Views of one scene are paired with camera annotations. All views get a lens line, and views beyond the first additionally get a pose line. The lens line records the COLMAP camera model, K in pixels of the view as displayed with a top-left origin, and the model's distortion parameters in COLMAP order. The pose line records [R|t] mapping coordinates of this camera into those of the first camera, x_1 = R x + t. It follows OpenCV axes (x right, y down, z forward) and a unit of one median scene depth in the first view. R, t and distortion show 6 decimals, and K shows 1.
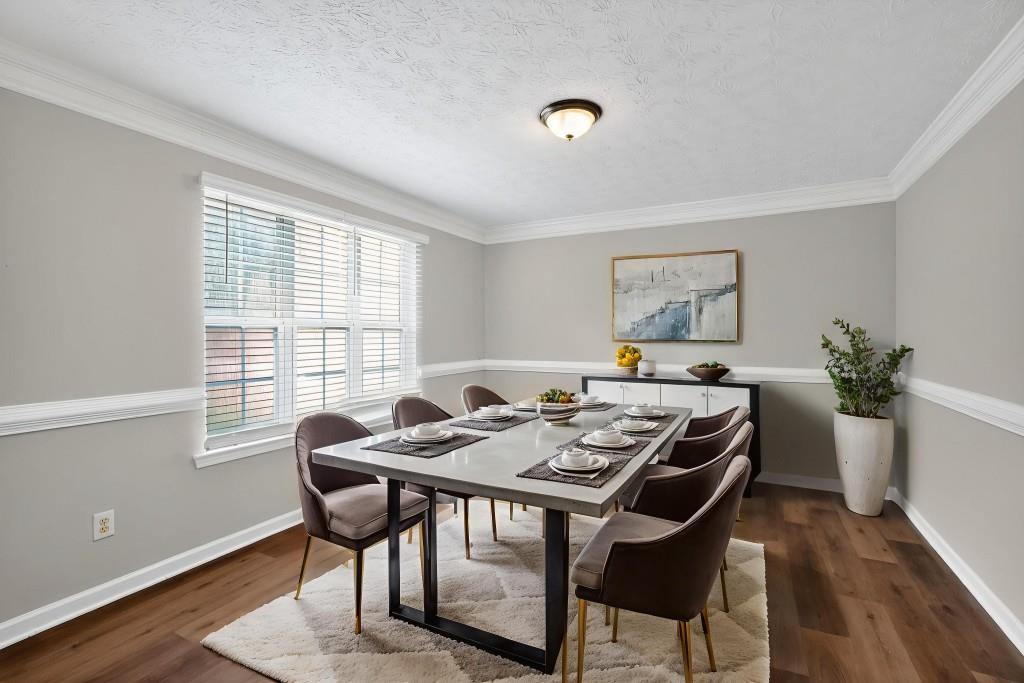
lens RADIAL K [[451.3, 0, 514.0], [0, 451.3, 334.0], [0, 0, 1]] dist [-0.013677, 0.000678]
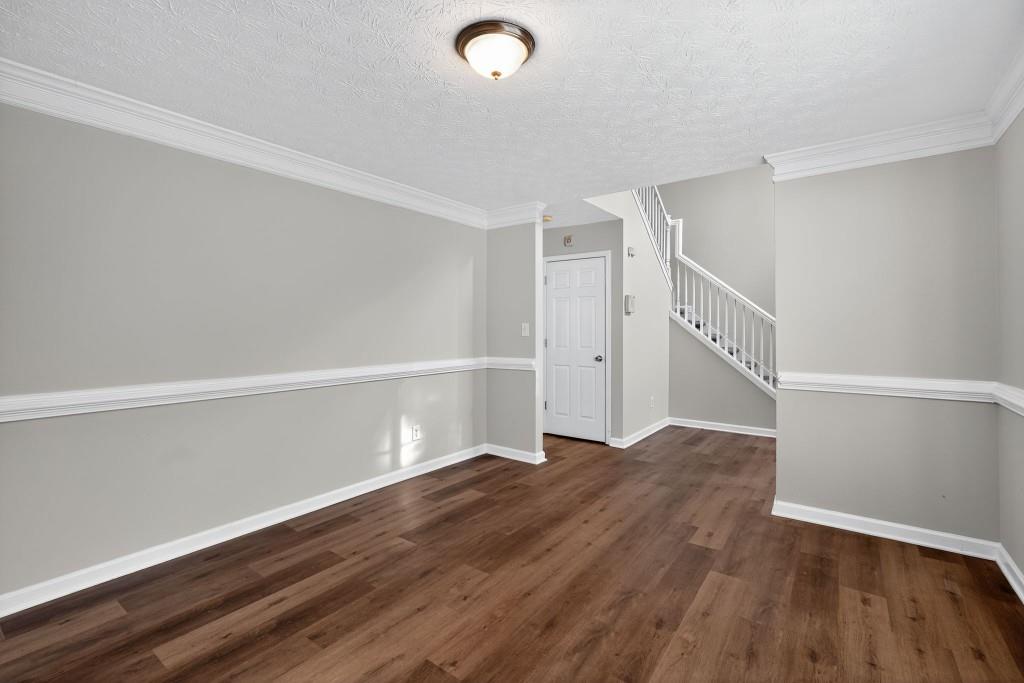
lens RADIAL K [[451.3, 0, 514.0], [0, 451.3, 334.0], [0, 0, 1]] dist [-0.013677, 0.000678]
pose [[-0.988468, 0.004445, 0.151363, -0.024866], [0.006180, 0.999921, 0.010989, 0.001476], [-0.151303, 0.011797, -0.988417, 1.863221]]
